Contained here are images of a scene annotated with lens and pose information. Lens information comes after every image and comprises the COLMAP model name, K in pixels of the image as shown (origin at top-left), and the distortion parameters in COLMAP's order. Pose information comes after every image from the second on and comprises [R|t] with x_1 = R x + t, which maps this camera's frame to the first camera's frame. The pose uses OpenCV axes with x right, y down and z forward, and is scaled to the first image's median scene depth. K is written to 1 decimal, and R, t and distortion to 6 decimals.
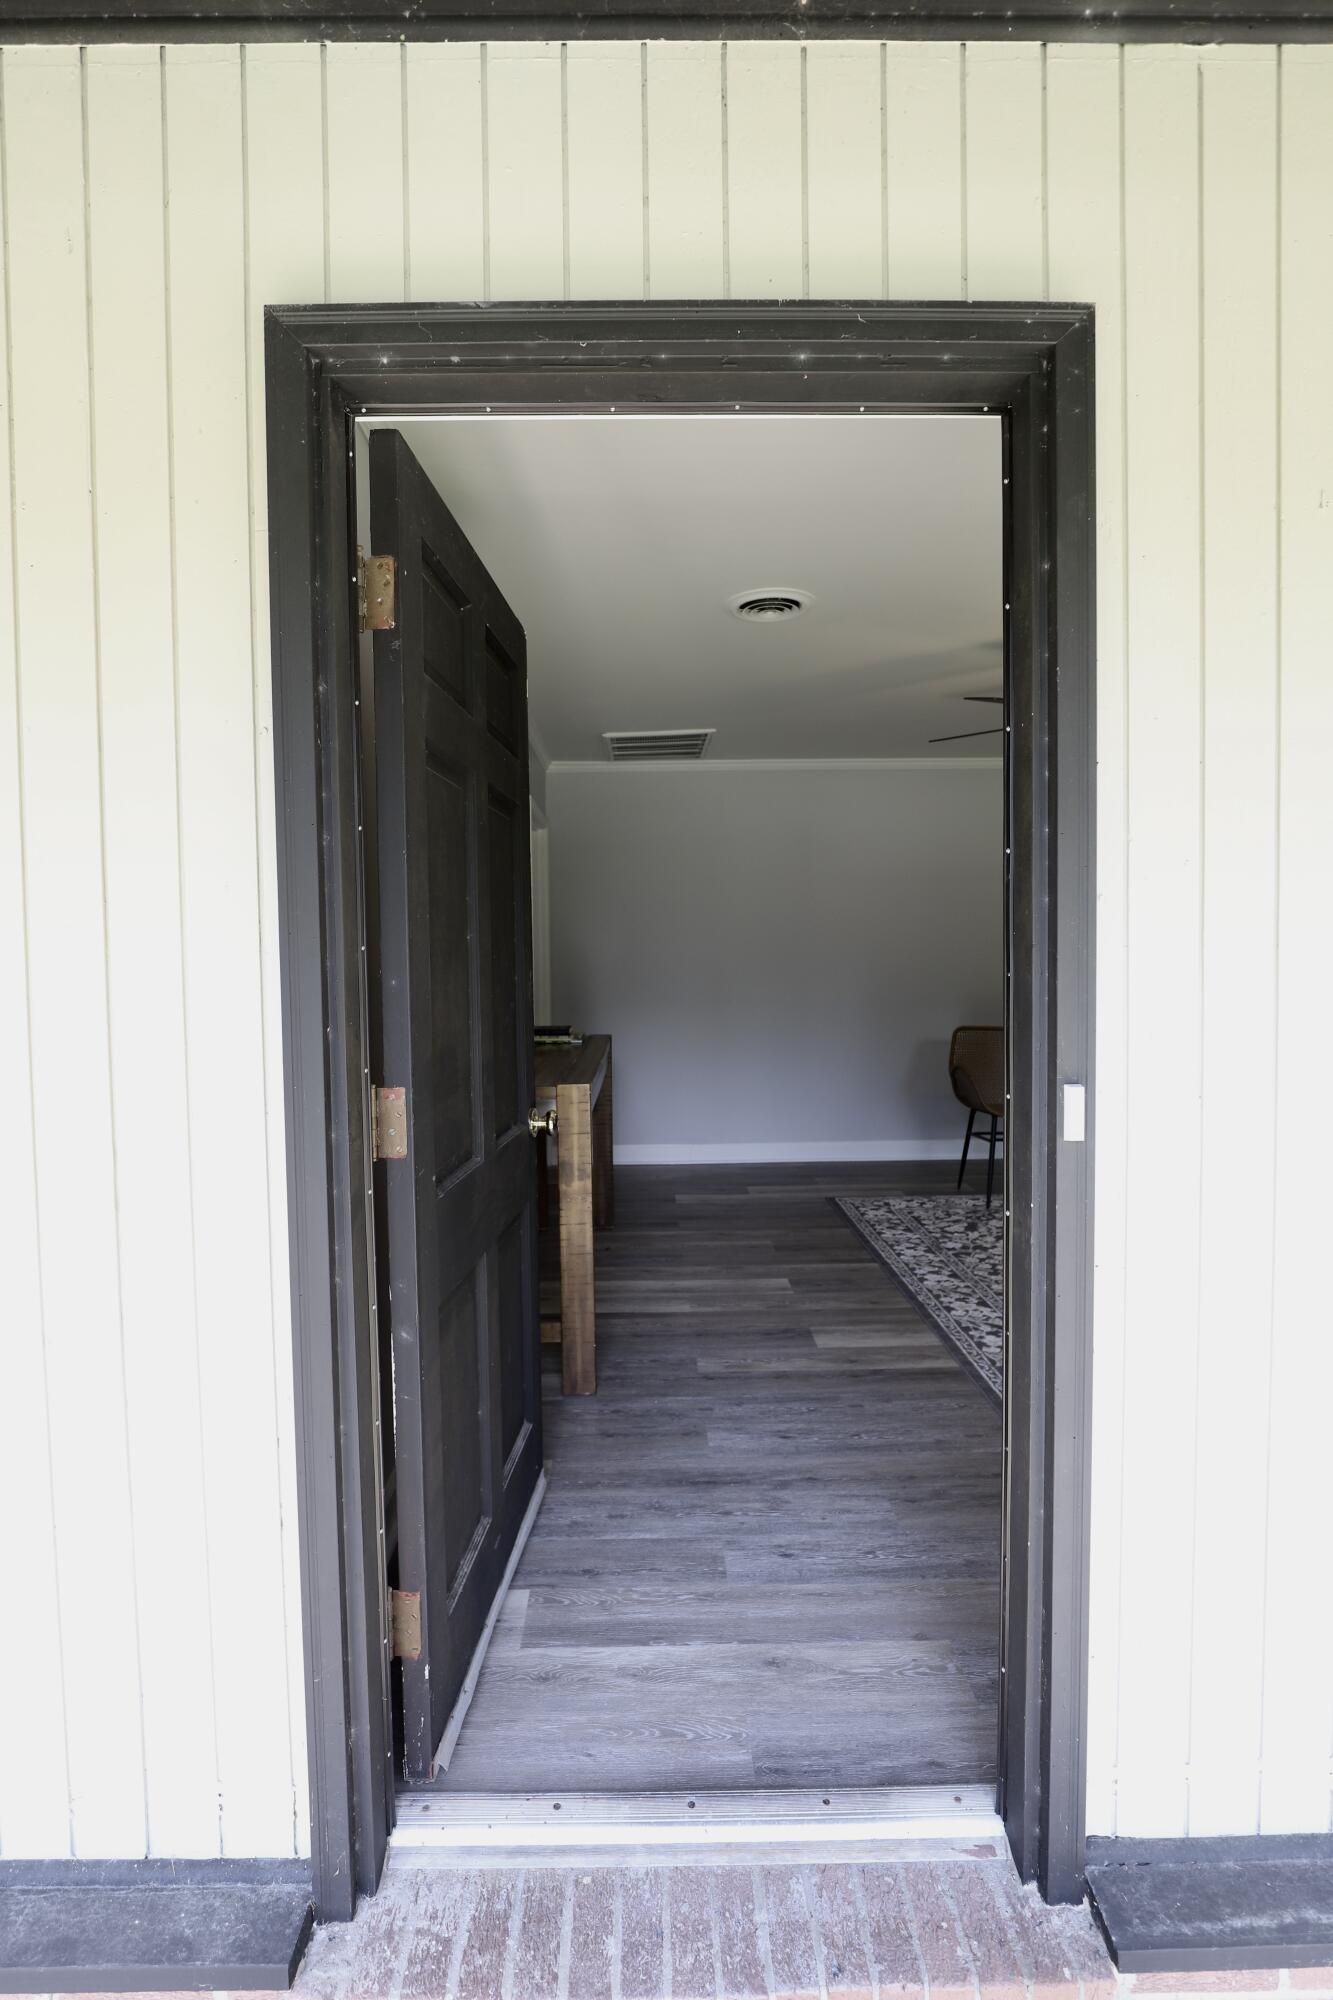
lens RADIAL K [[1030.8, 0, 666.5], [0, 1030.8, 1000.0], [0, 0, 1]] dist [-0.001247, -0.000088]
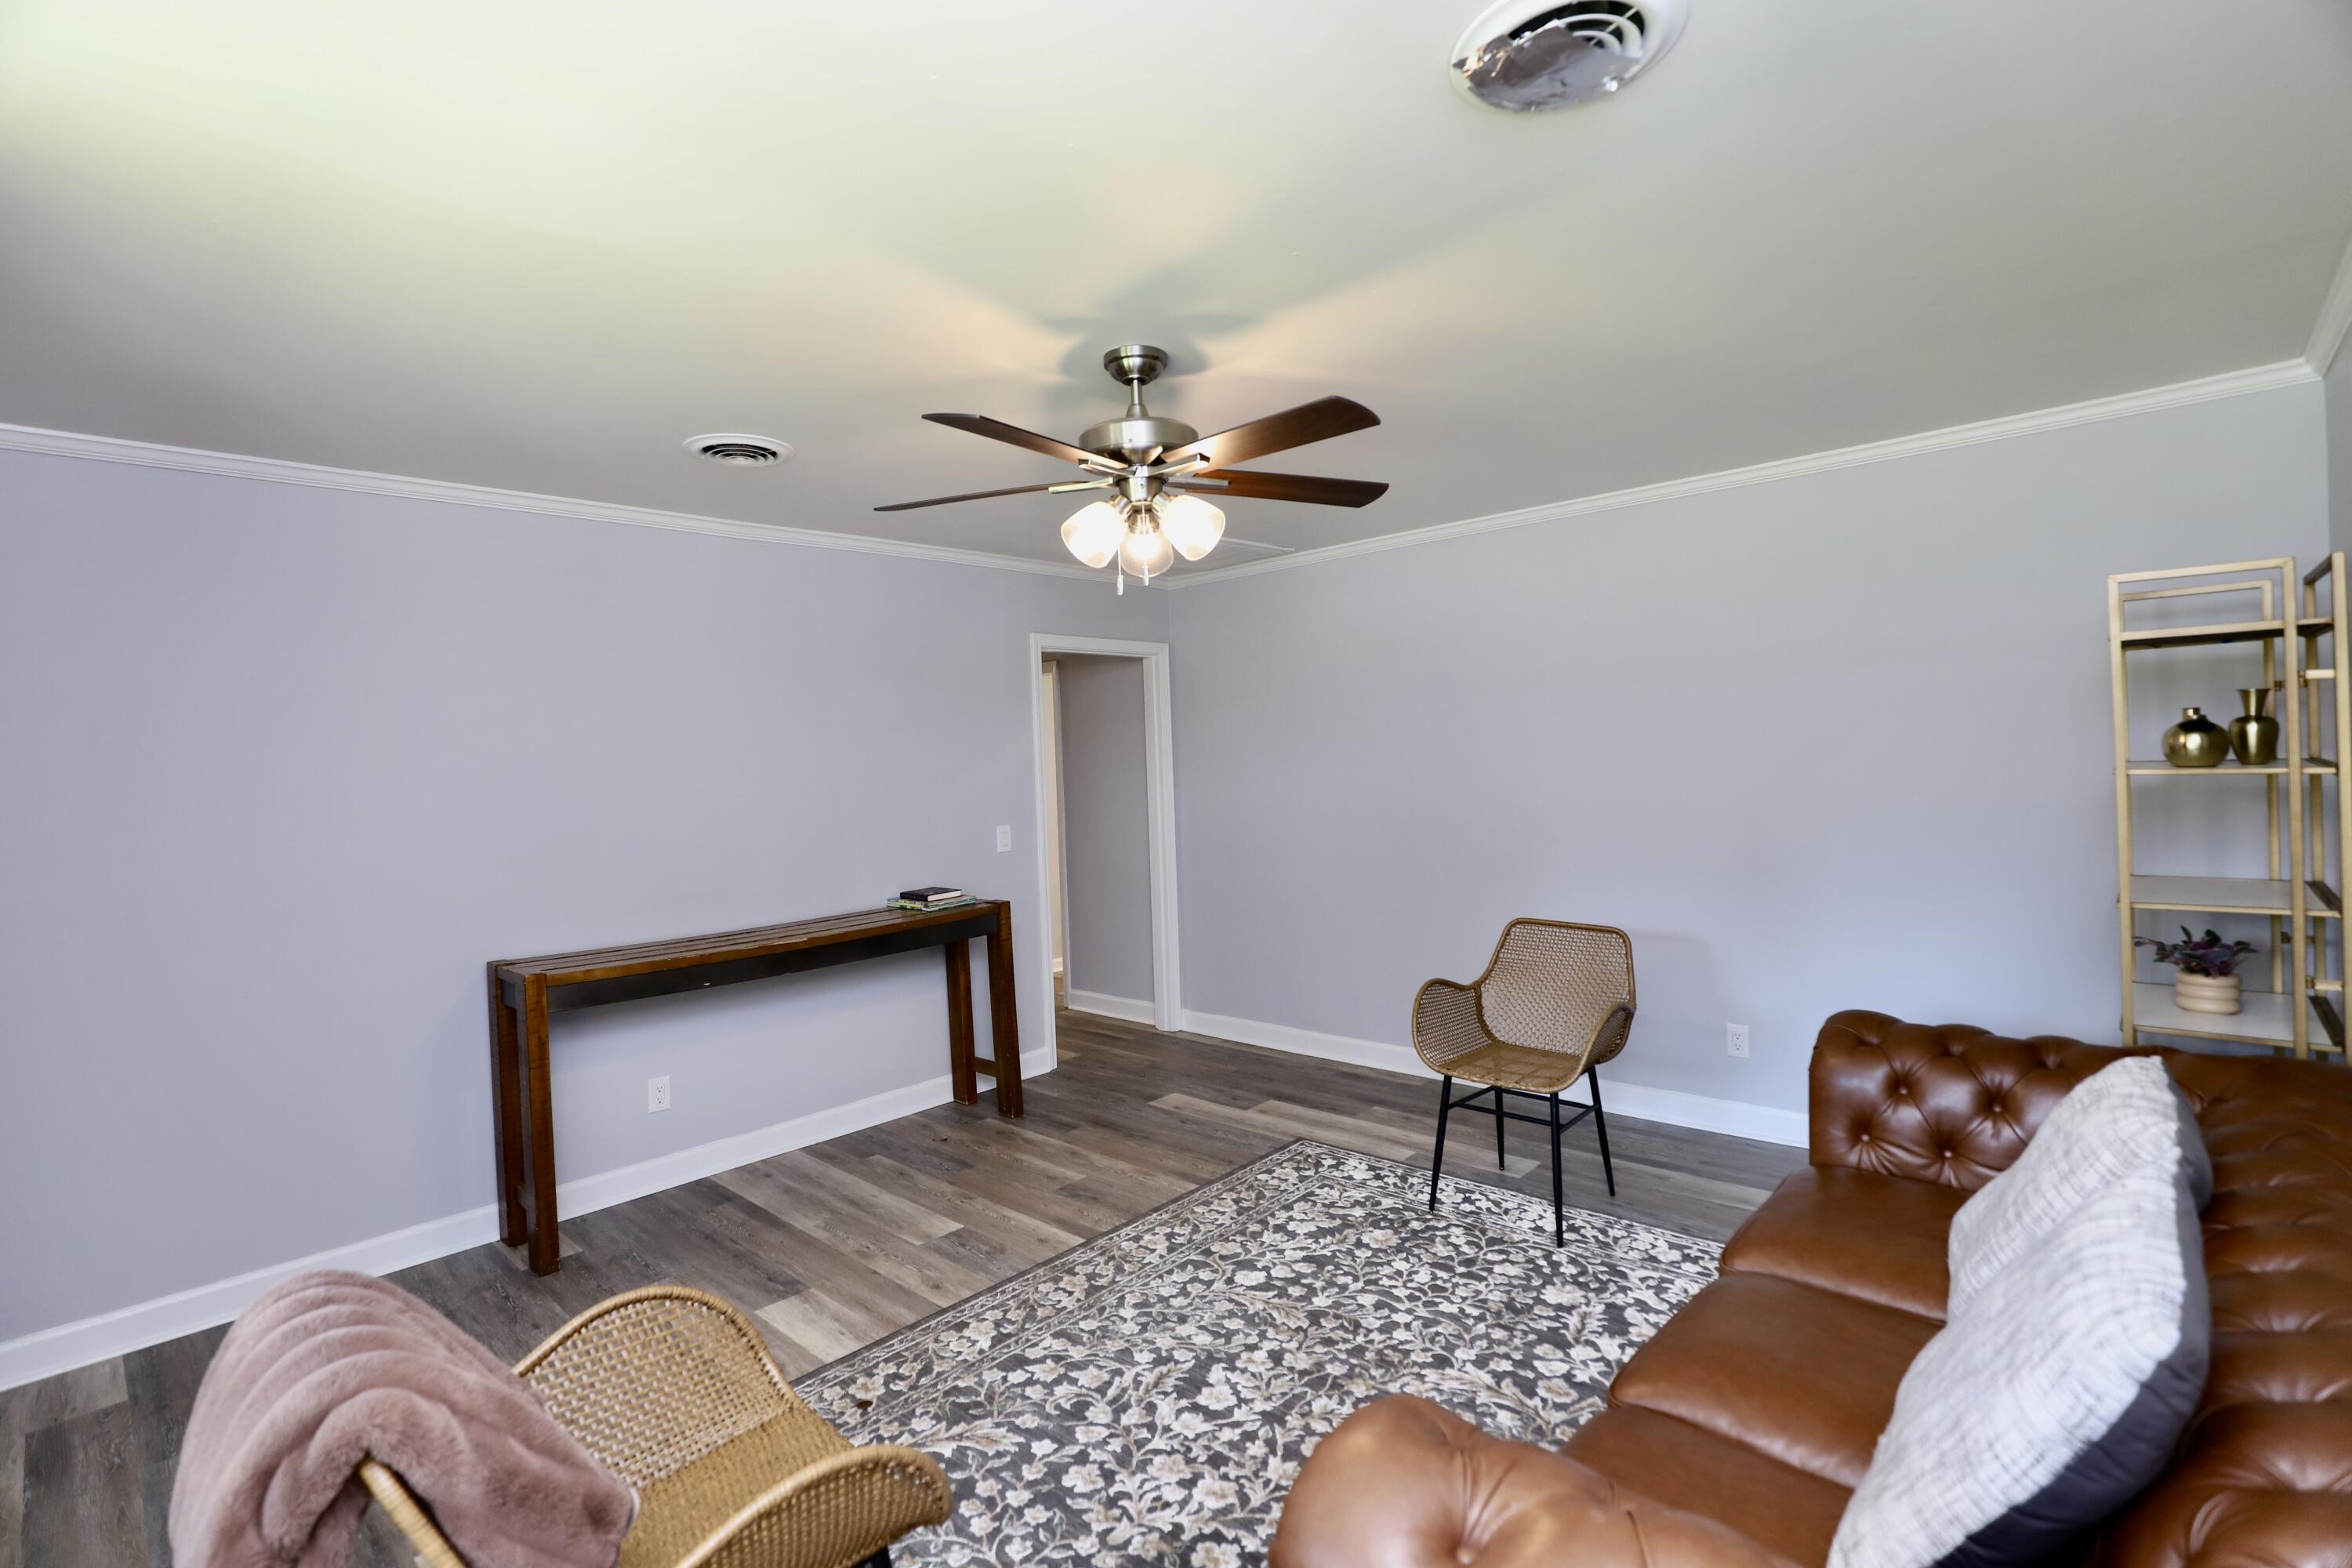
lens RADIAL K [[1081.0, 0, 1176.0], [0, 1081.0, 784.0], [0, 0, 1]] dist [-0.037615, 0.009167]
pose [[0.713062, -0.002542, -0.701096, 0.868386], [-0.000360, 0.999992, -0.003992, -0.081207], [0.701100, 0.003099, 0.713056, 0.528046]]
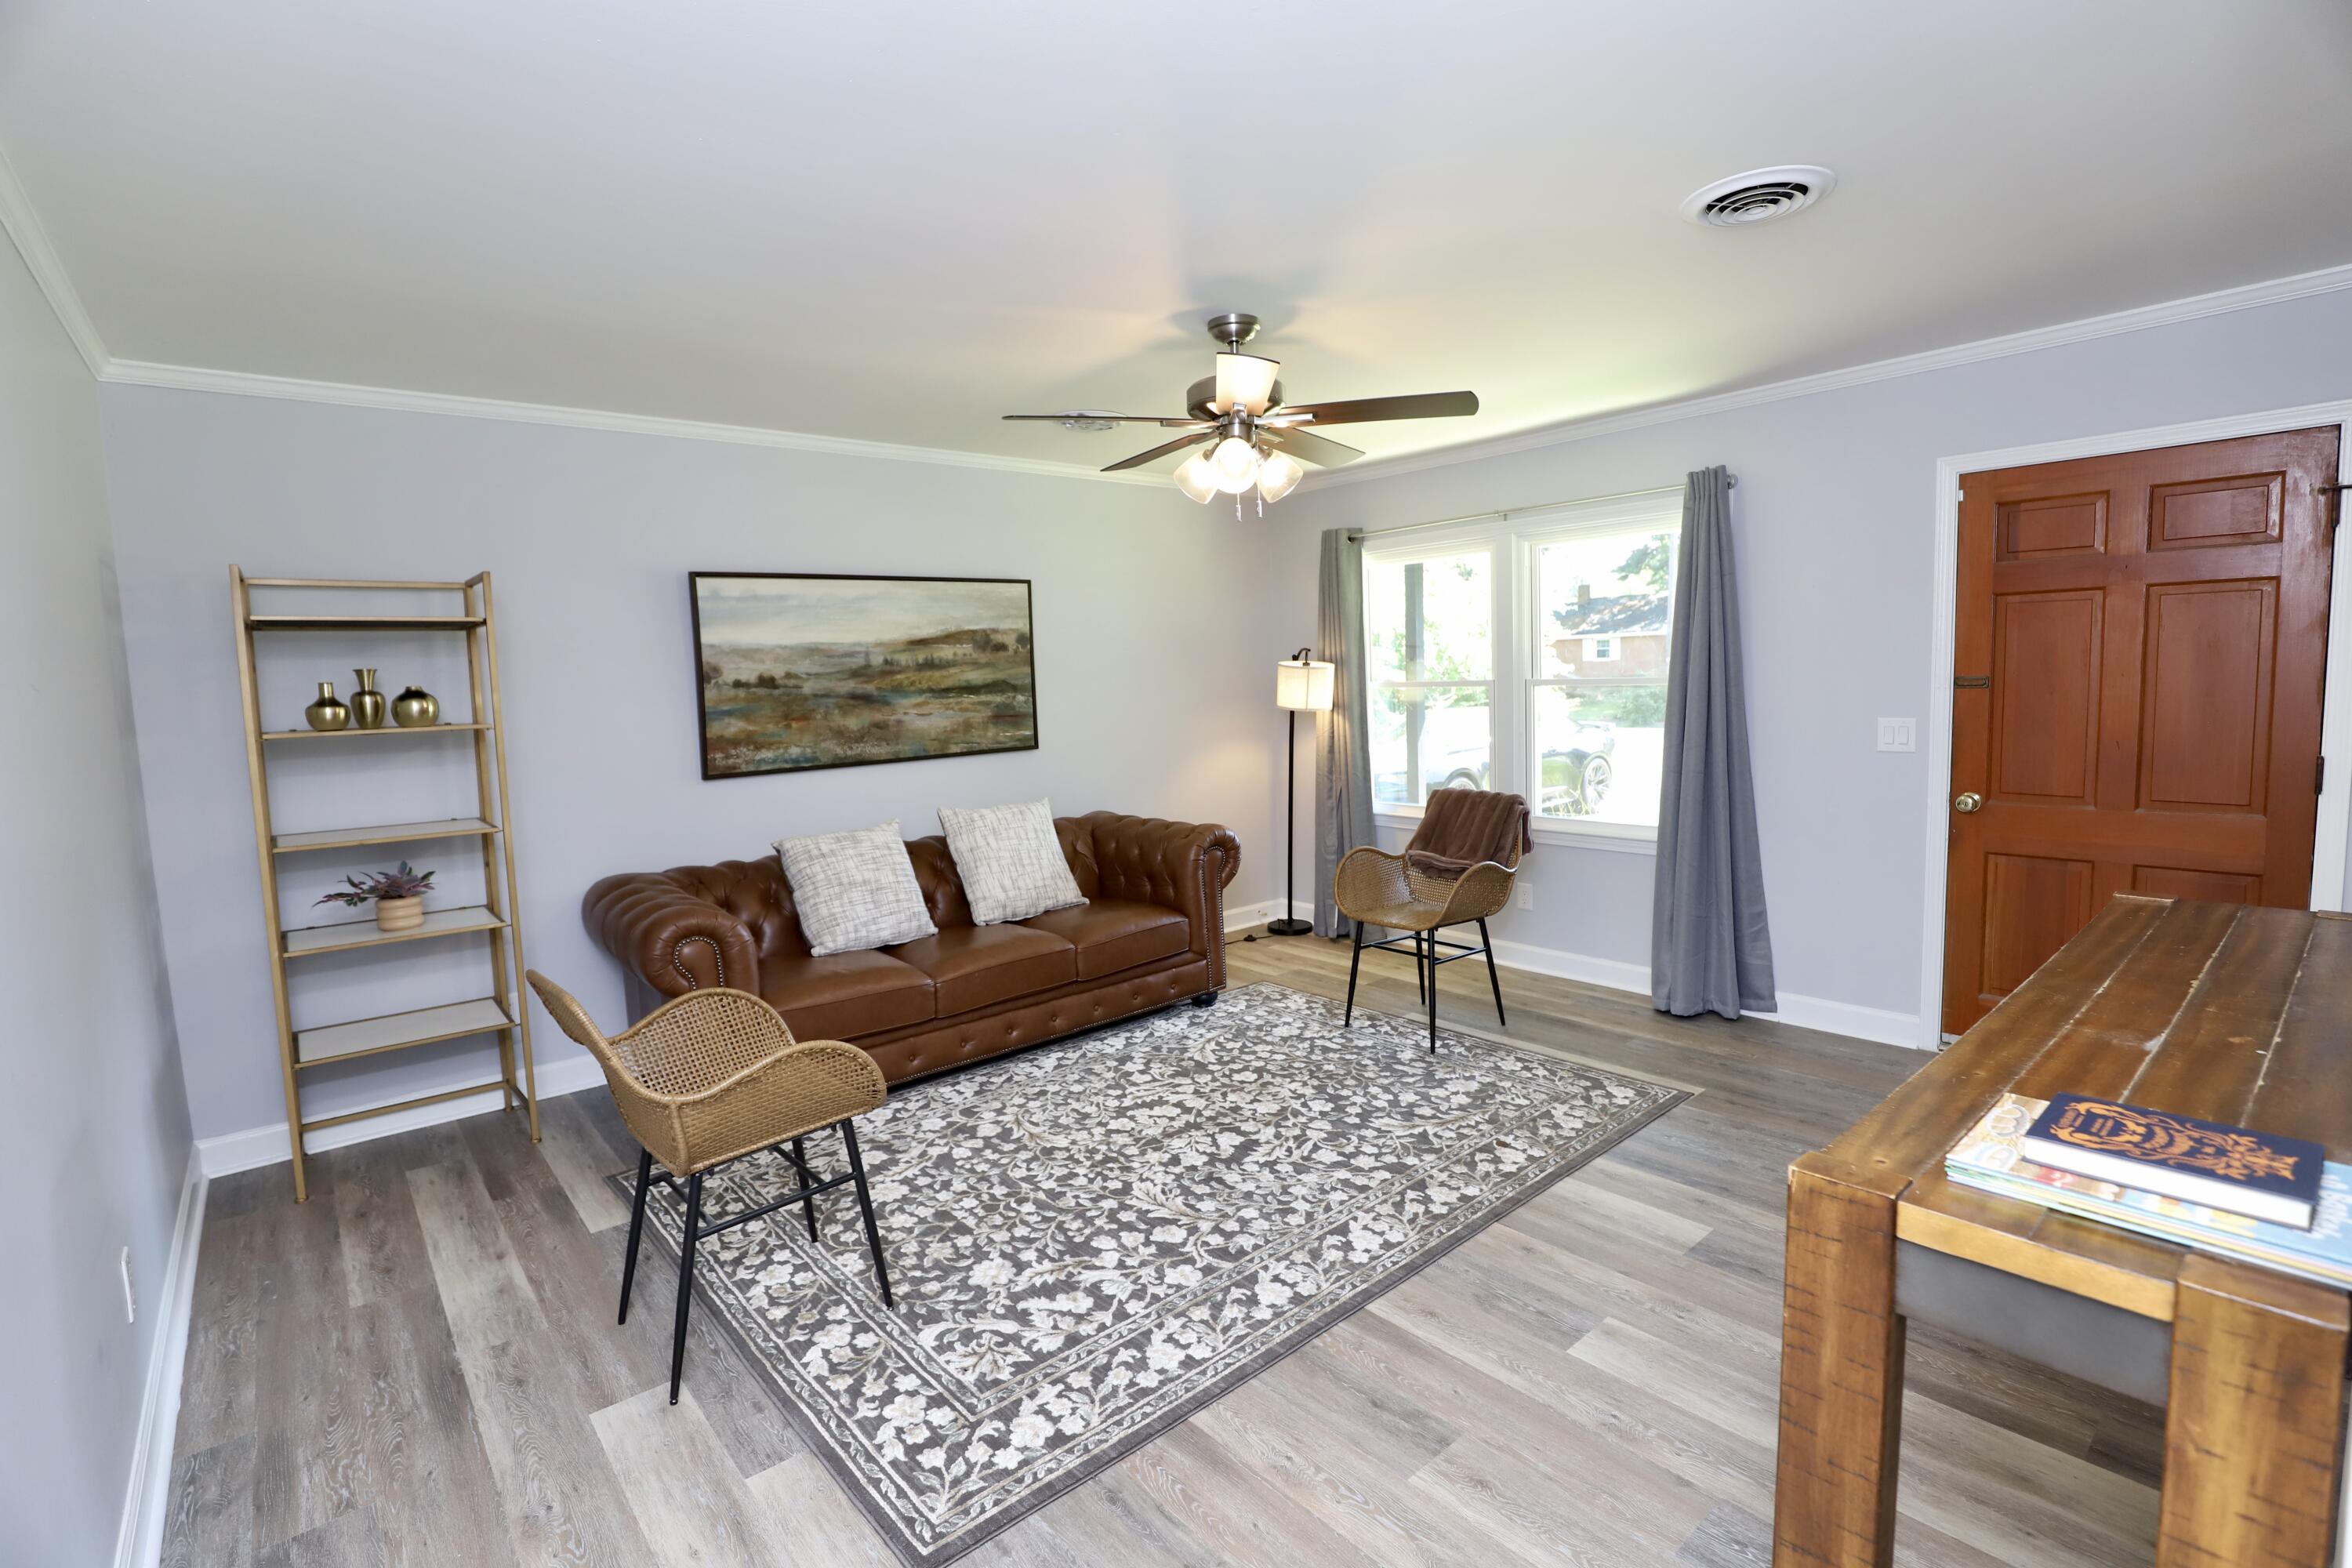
lens RADIAL K [[1081.0, 0, 1176.0], [0, 1081.0, 784.0], [0, 0, 1]] dist [-0.037615, 0.009167]
pose [[-0.626248, -0.048176, 0.778134, -0.177946], [0.077799, 0.989245, 0.123860, -0.108134], [-0.775732, 0.138105, -0.615765, 1.511379]]
